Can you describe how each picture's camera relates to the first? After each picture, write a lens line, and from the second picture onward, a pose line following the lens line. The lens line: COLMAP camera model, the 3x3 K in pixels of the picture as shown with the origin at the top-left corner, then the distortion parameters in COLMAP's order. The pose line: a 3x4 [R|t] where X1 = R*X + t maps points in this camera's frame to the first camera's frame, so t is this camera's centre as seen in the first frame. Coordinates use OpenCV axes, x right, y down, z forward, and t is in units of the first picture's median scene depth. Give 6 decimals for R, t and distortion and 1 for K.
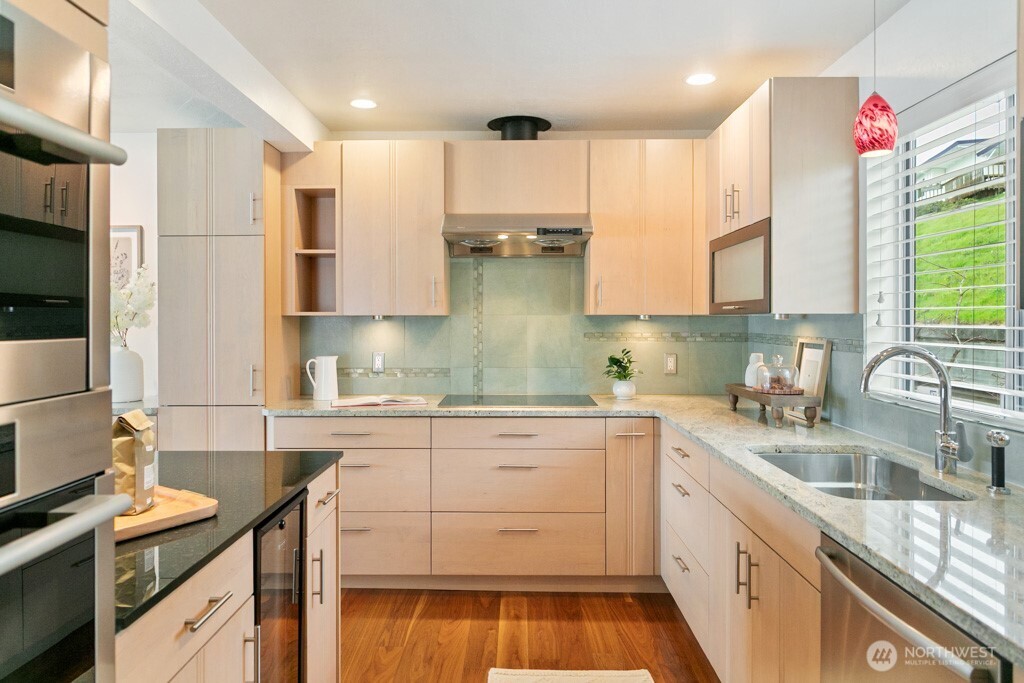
lens RADIAL K [[699.1, 0, 522.0], [0, 699.1, 319.5], [0, 0, 1]] dist [-0.001420, -0.000352]
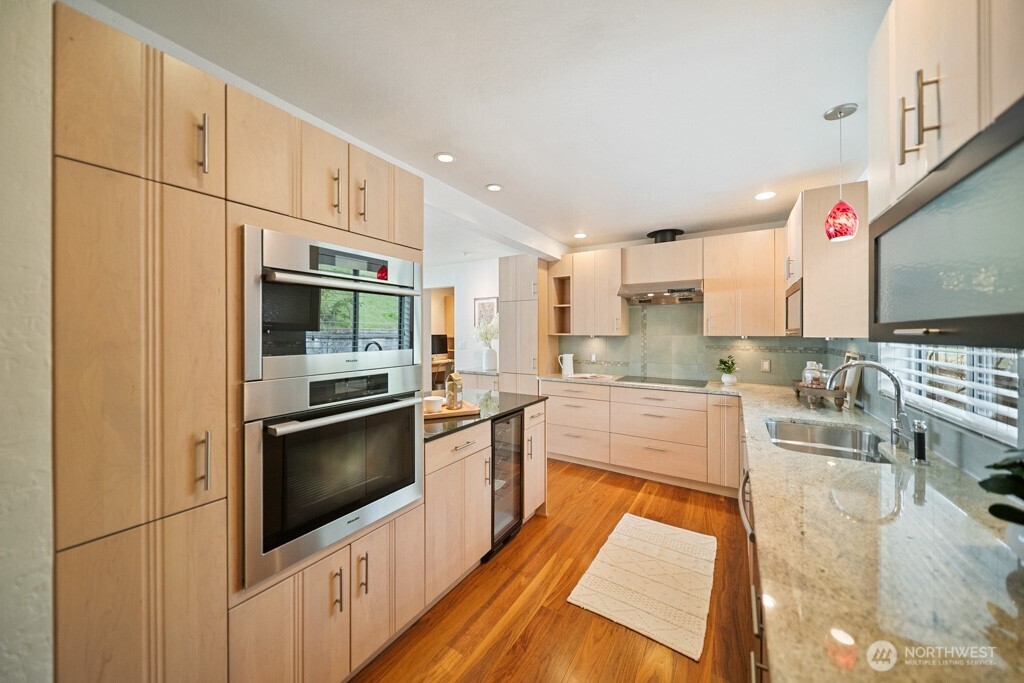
lens RADIAL K [[367.6, 0, 512.2], [0, 367.6, 334.1], [0, 0, 1]] dist [0.002255, -0.000201]
pose [[0.853276, 0.004297, -0.521442, 0.181563], [-0.003561, 0.999991, 0.002413, -0.012537], [0.521448, -0.000202, 0.853283, -0.058935]]
